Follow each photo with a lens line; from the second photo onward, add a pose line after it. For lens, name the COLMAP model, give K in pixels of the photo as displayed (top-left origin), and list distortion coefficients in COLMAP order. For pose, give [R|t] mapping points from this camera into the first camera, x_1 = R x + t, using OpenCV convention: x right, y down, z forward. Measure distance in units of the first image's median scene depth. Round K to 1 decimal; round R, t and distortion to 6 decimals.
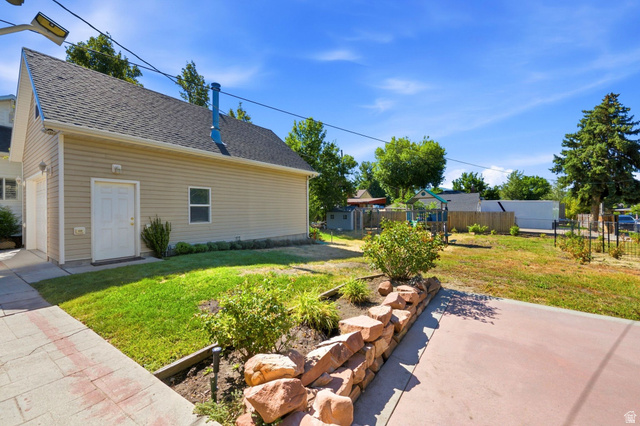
lens RADIAL K [[255.0, 0, 320.8], [0, 255.0, 214.7], [0, 0, 1]] dist [0.000311, -0.000001]
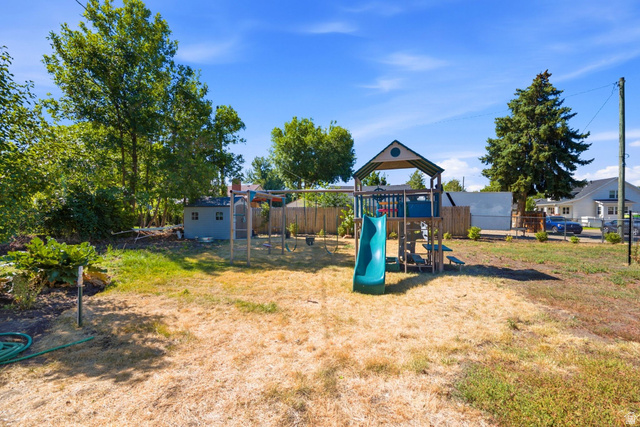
lens RADIAL K [[255.0, 0, 320.8], [0, 255.0, 215.2], [0, 0, 1]] dist [0.000311, -0.000001]
pose [[0.917714, 0.000275, 0.397243, 0.083329], [0.007601, 0.999805, -0.018253, 0.019689], [-0.397170, 0.019771, 0.917532, 0.447458]]
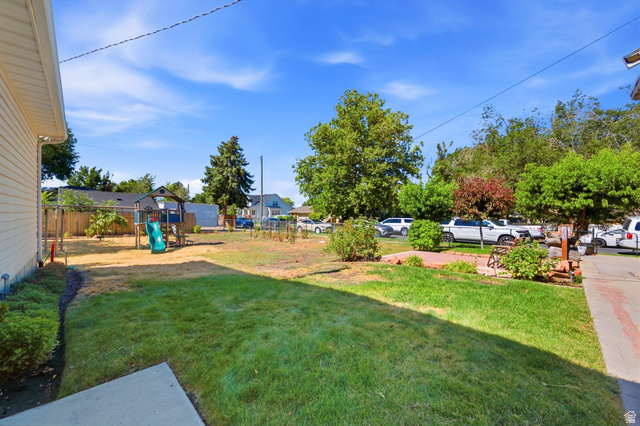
lens RADIAL K [[255.0, 0, 320.8], [0, 255.0, 214.7], [0, 0, 1]] dist [0.000311, -0.000001]
pose [[0.162613, 0.000861, 0.986690, -0.248440], [0.010899, 0.999937, -0.002669, 0.004988], [-0.986630, 0.011188, 0.162593, 0.219539]]
